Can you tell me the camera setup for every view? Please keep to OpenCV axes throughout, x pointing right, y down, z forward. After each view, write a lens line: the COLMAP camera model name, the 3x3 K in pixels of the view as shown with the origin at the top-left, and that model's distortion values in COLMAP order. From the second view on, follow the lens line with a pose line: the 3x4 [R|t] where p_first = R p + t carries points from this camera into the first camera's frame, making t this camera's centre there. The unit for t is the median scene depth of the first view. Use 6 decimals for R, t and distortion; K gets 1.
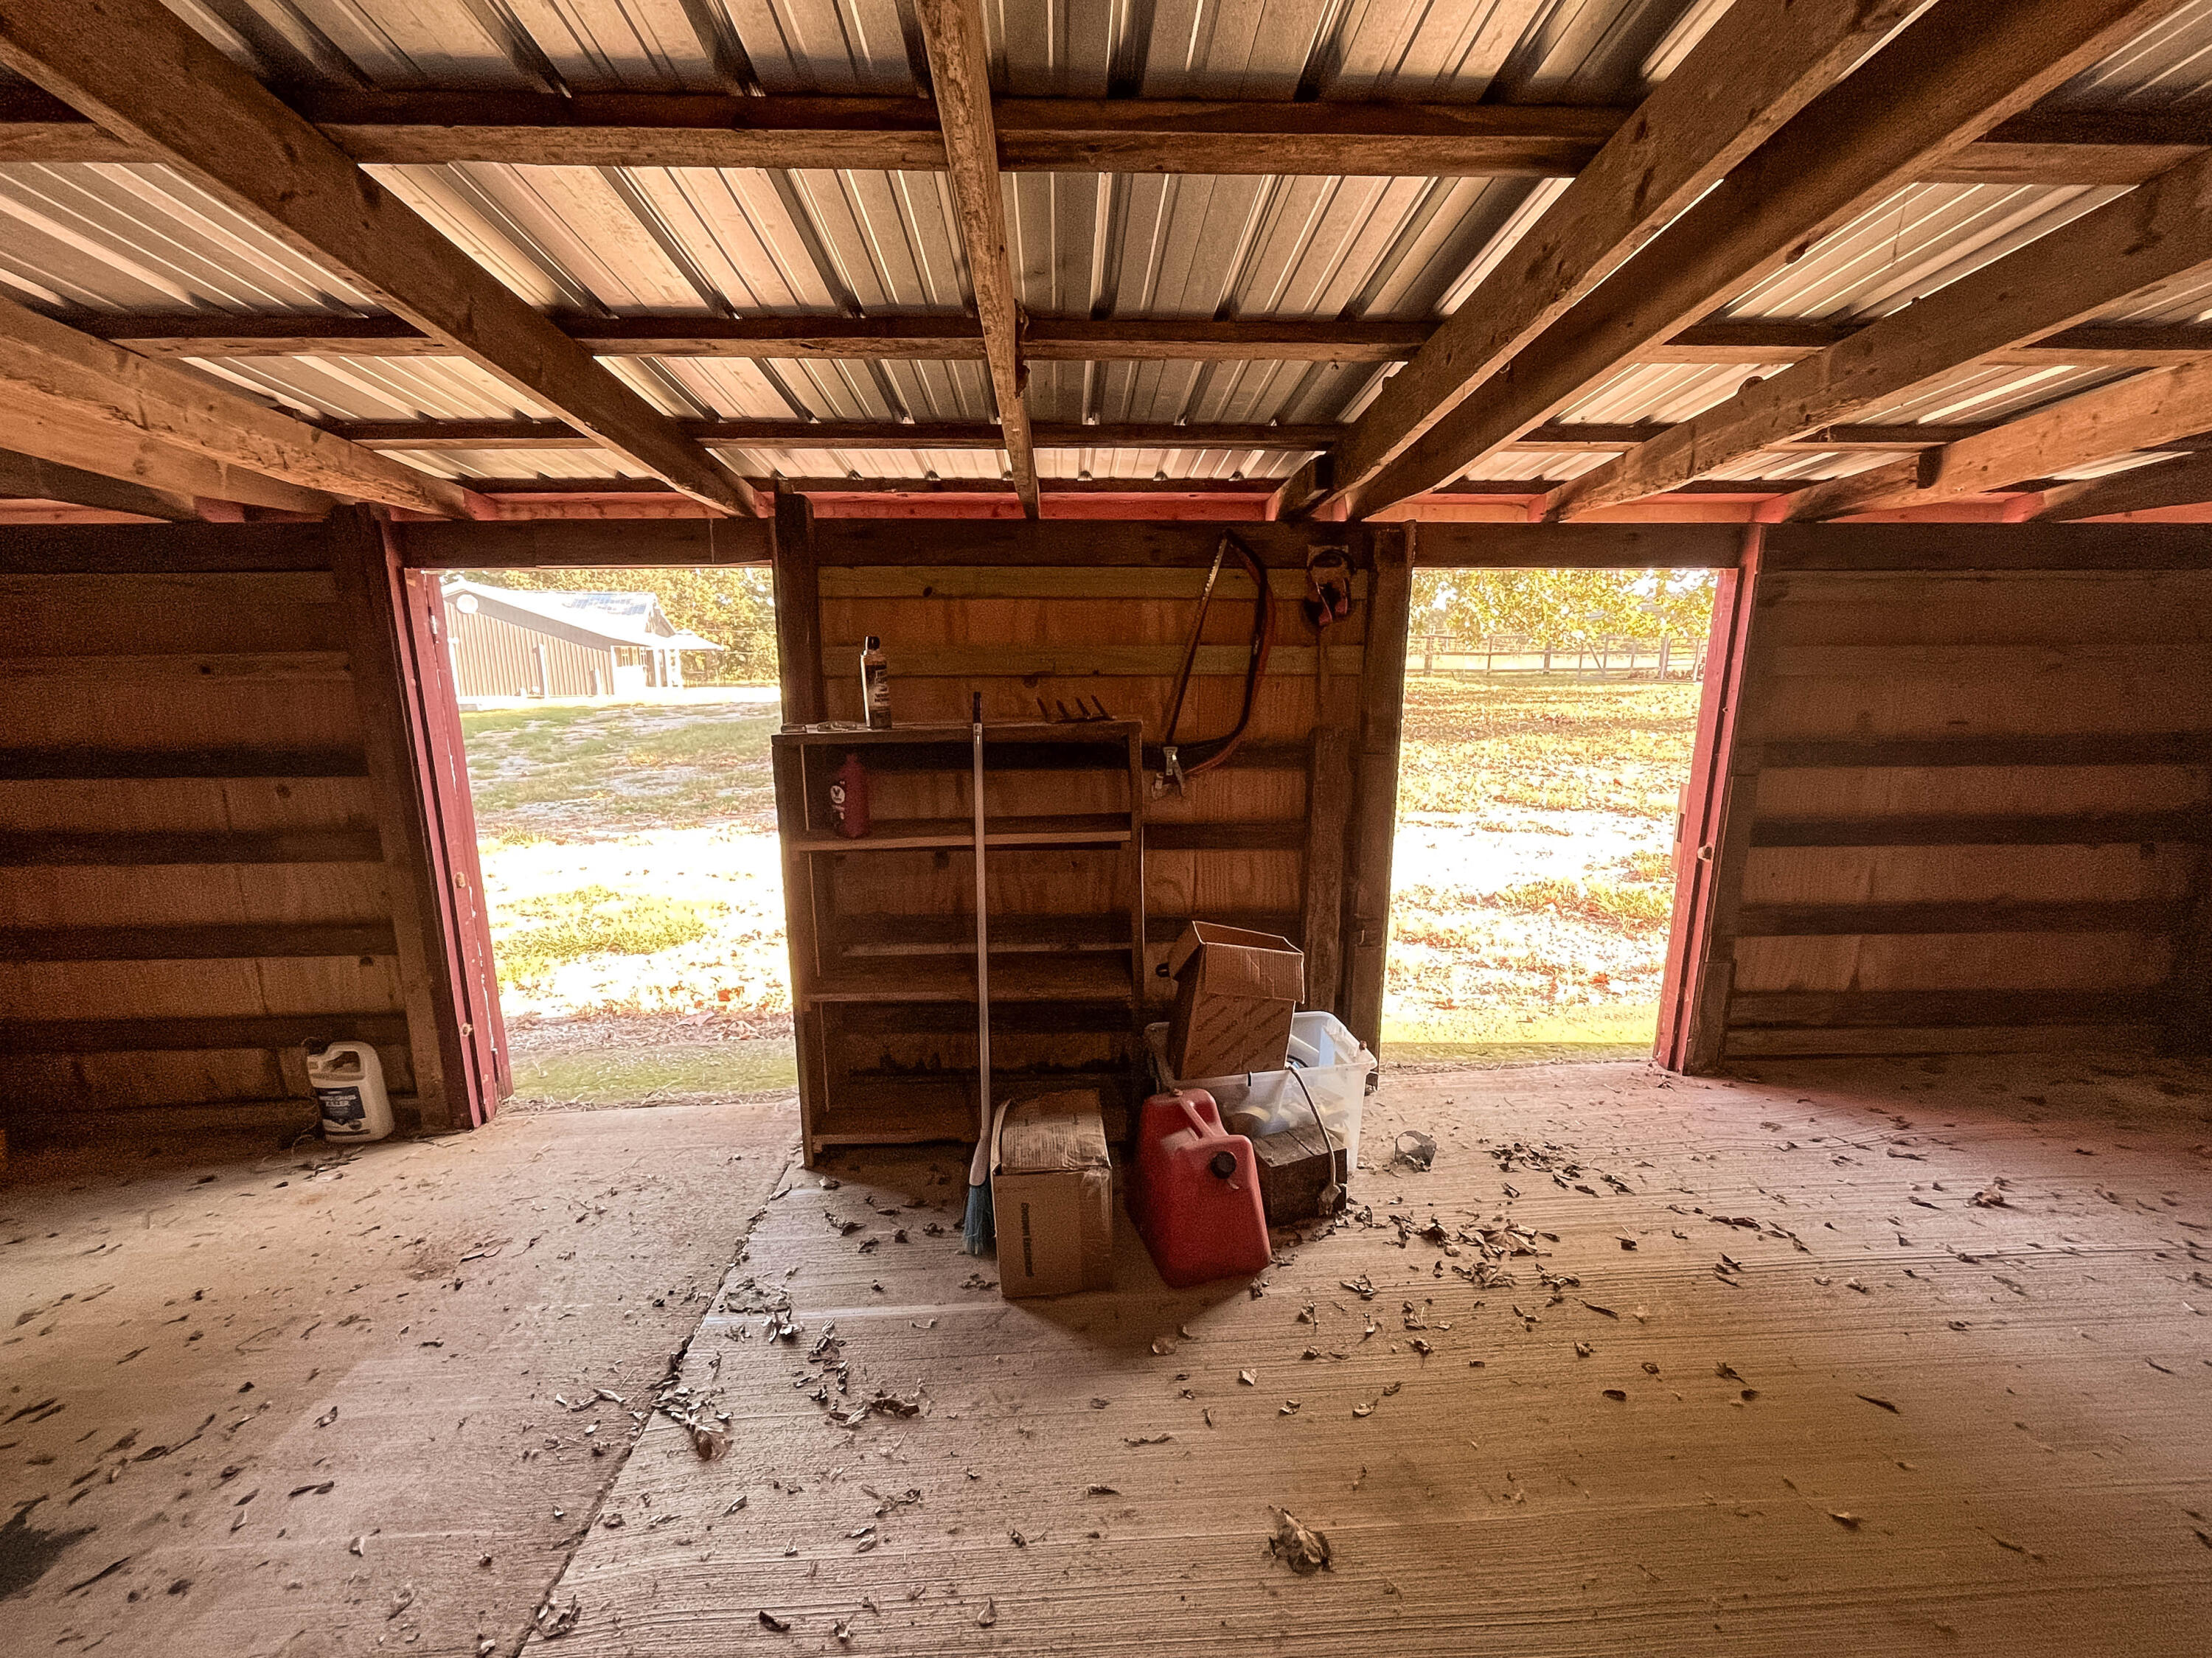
lens RADIAL K [[891.8, 0, 1103.8], [0, 891.8, 829.8], [0, 0, 1]] dist [-0.001289, -0.000519]
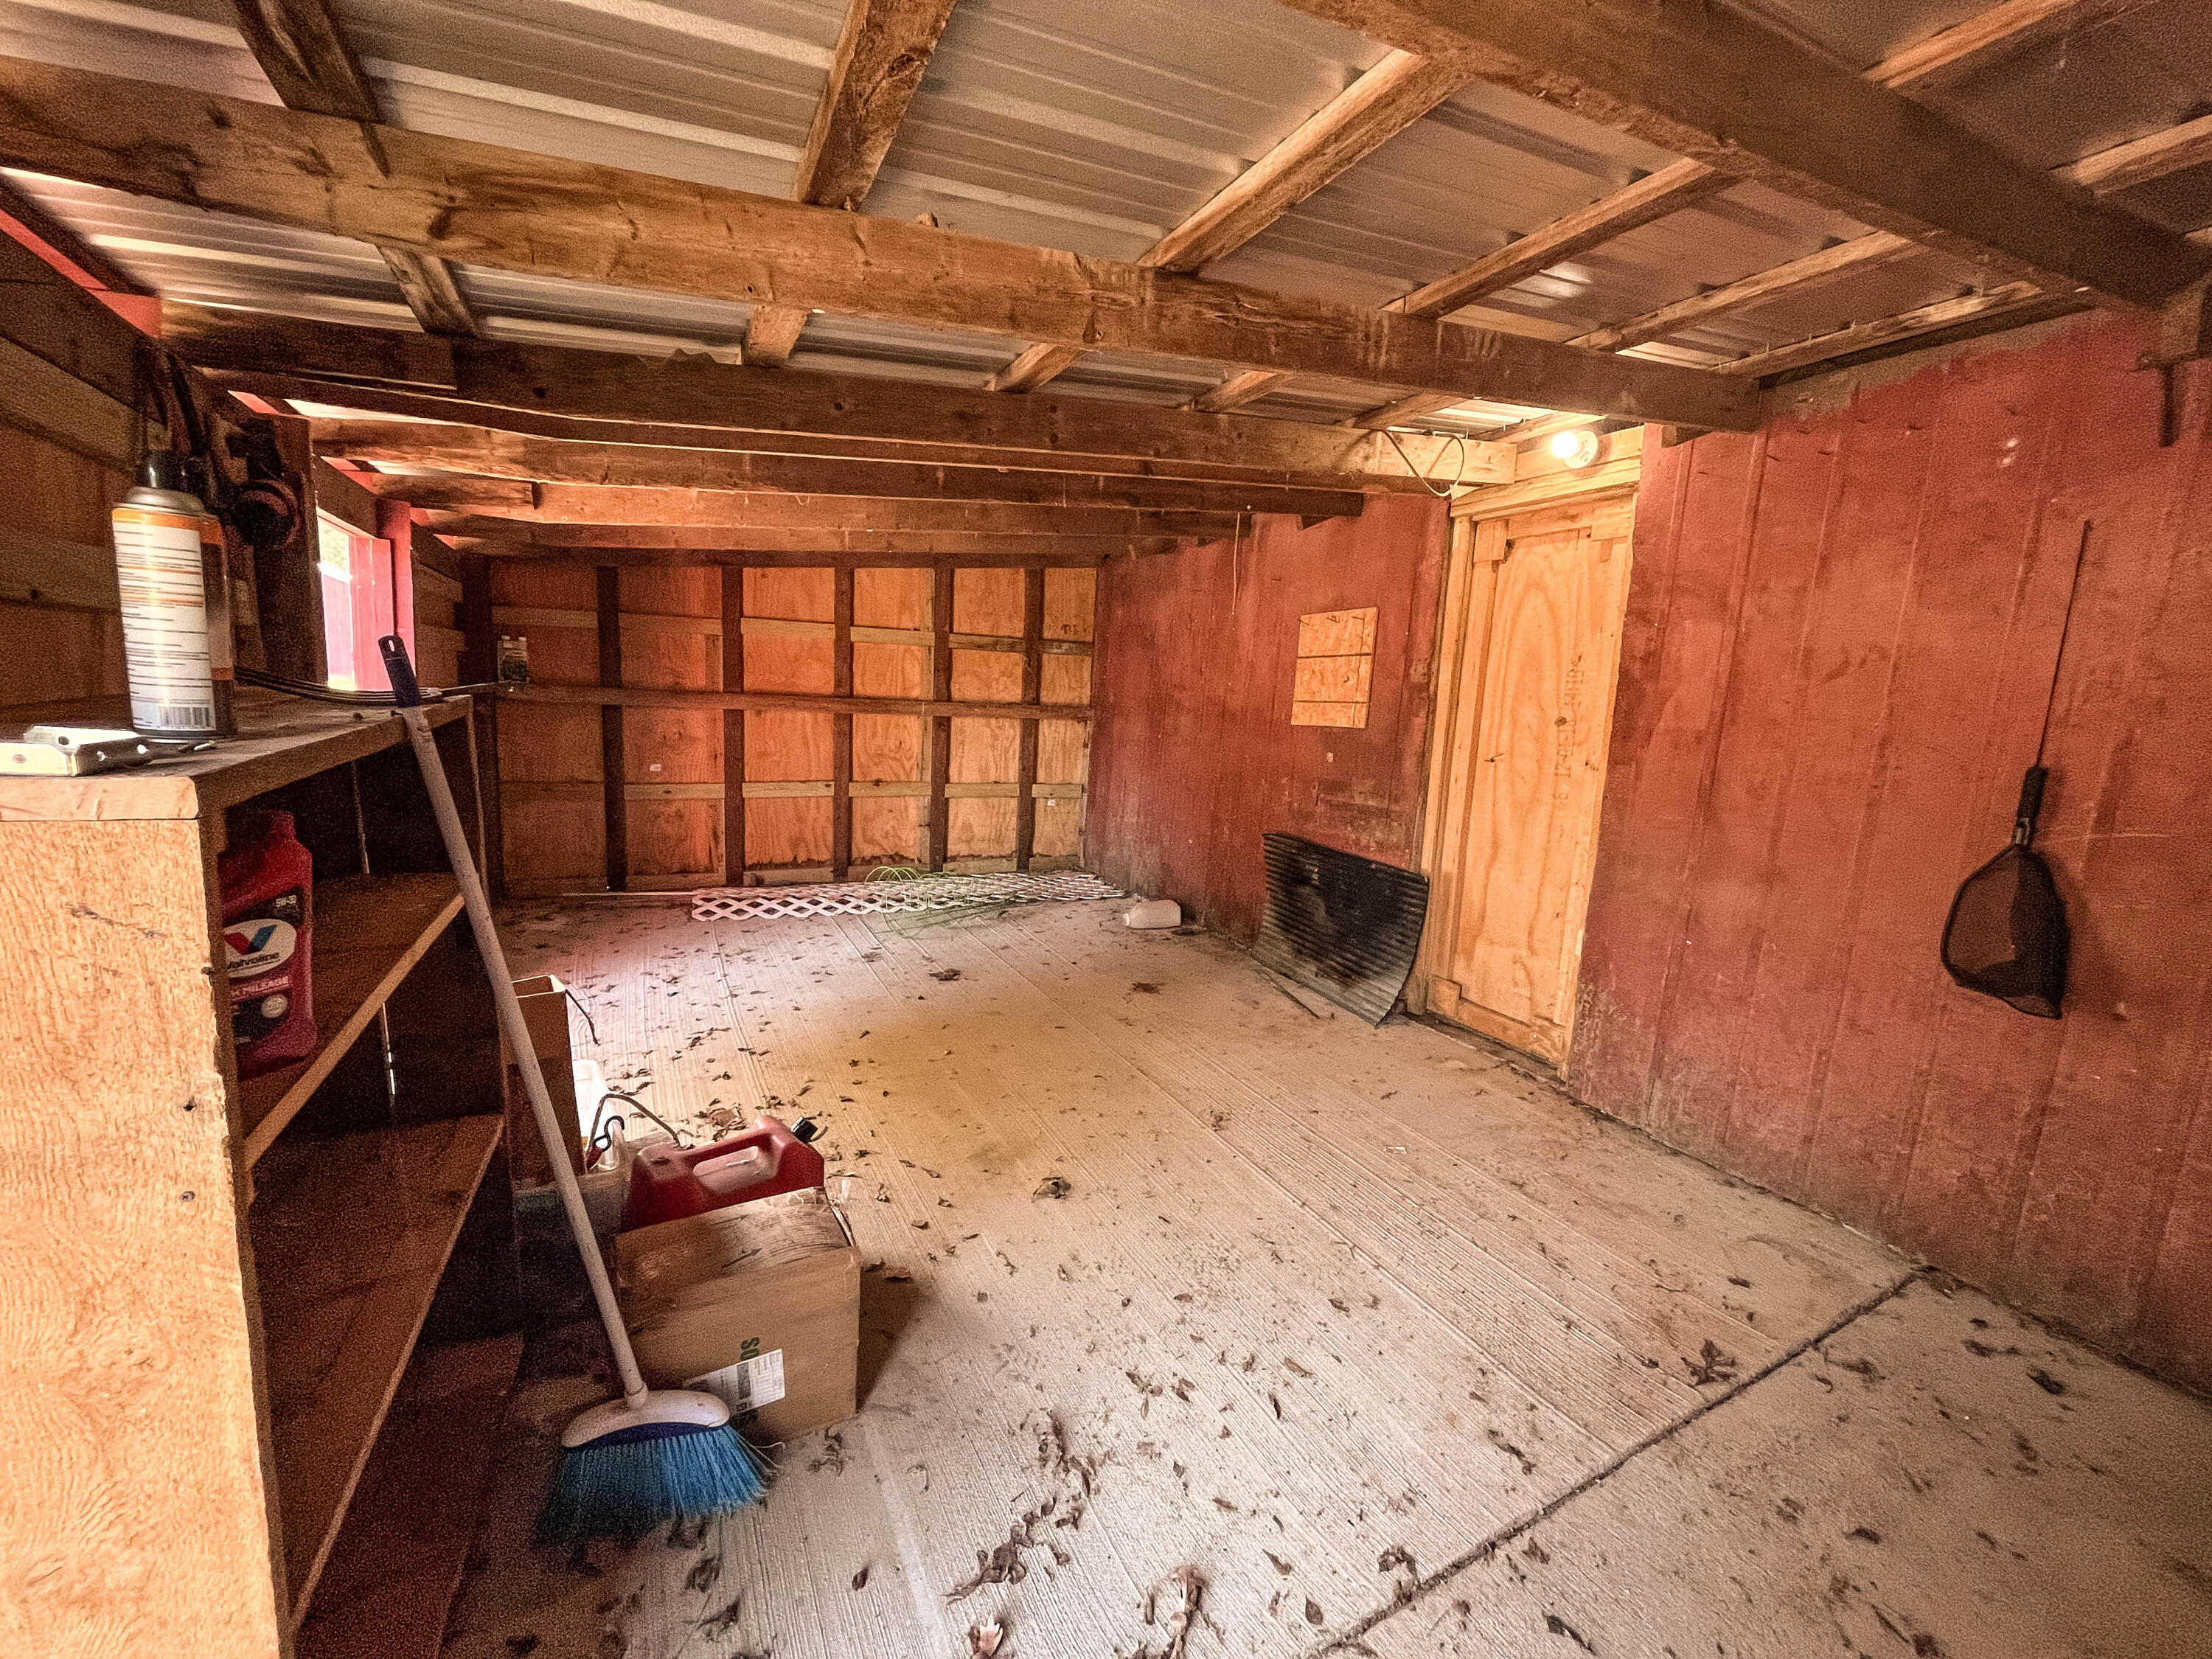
lens RADIAL K [[891.9, 0, 1110.1], [0, 891.9, 829.8], [0, 0, 1]] dist [-0.001289, -0.000519]
pose [[-0.416049, -0.158022, 0.895507, -0.938960], [0.132969, 0.963628, 0.231820, -0.135934], [-0.899568, 0.215523, -0.379904, 1.129023]]
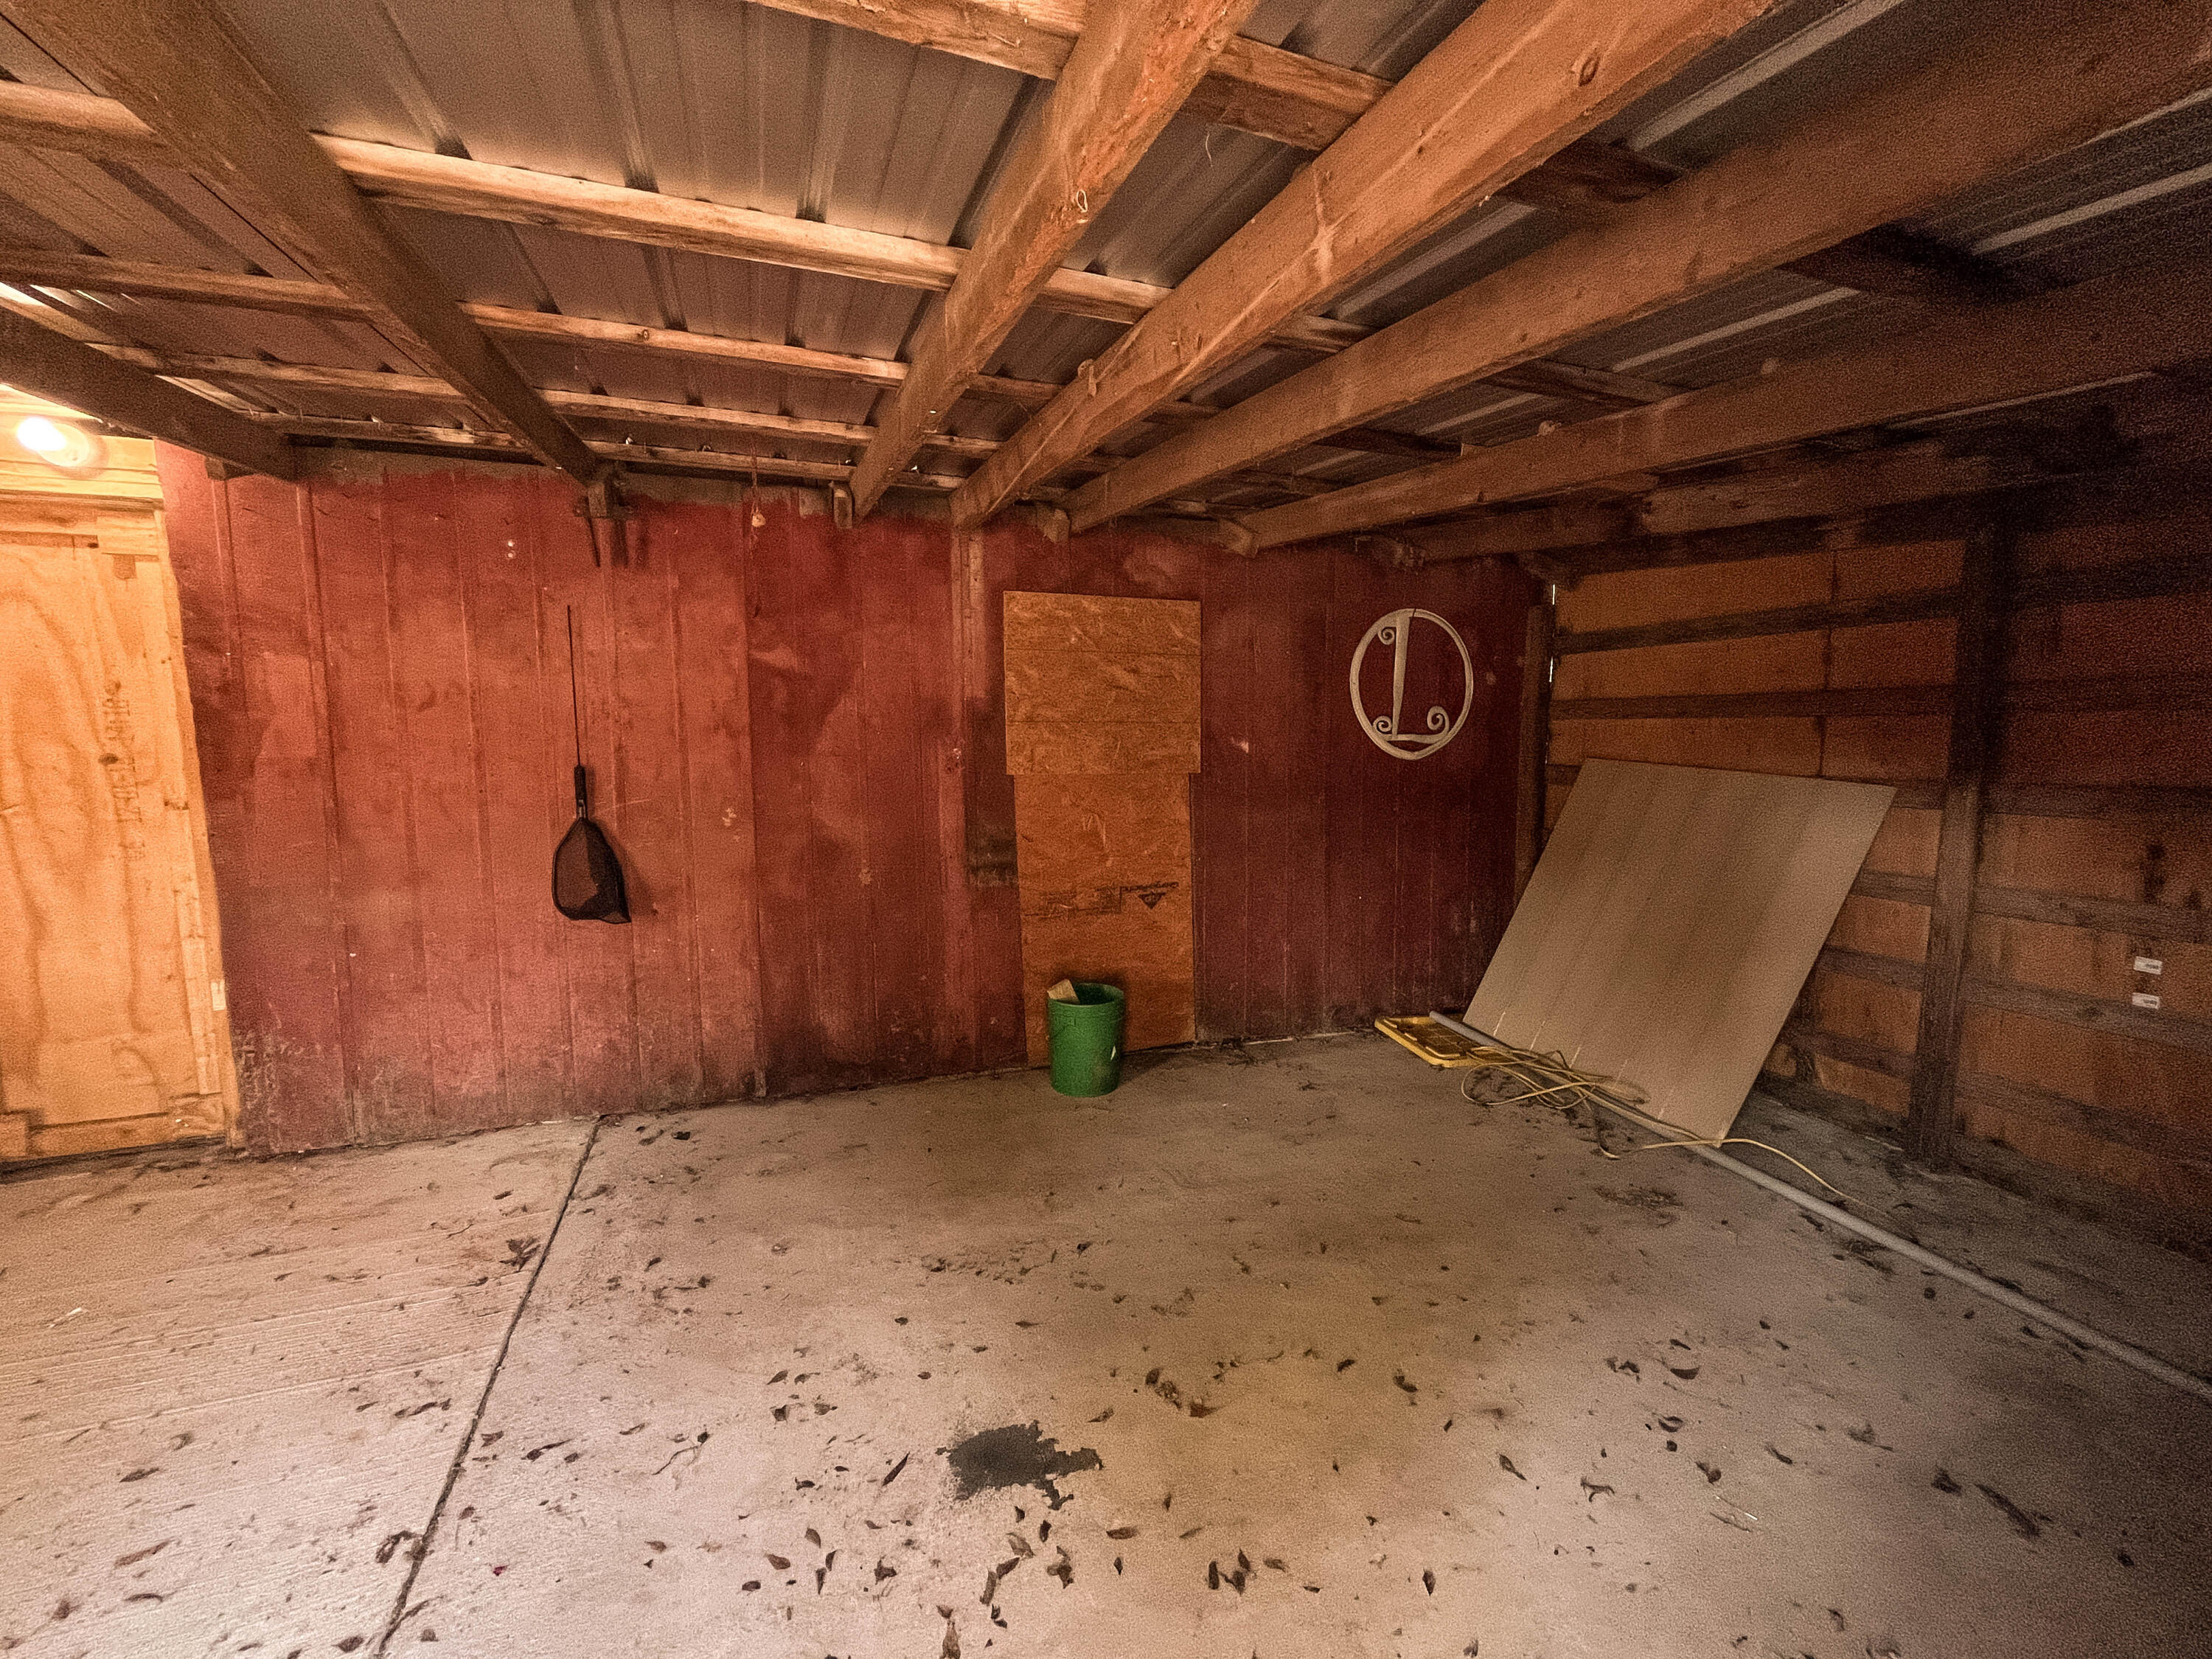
lens RADIAL K [[891.9, 0, 1106.1], [0, 891.9, 833.6], [0, 0, 1]] dist [-0.001289, -0.000519]
pose [[-0.954614, 0.038708, -0.295319, -0.865064], [-0.050088, 0.956535, 0.287284, -0.205640], [0.293603, 0.289037, -0.911183, 1.482984]]
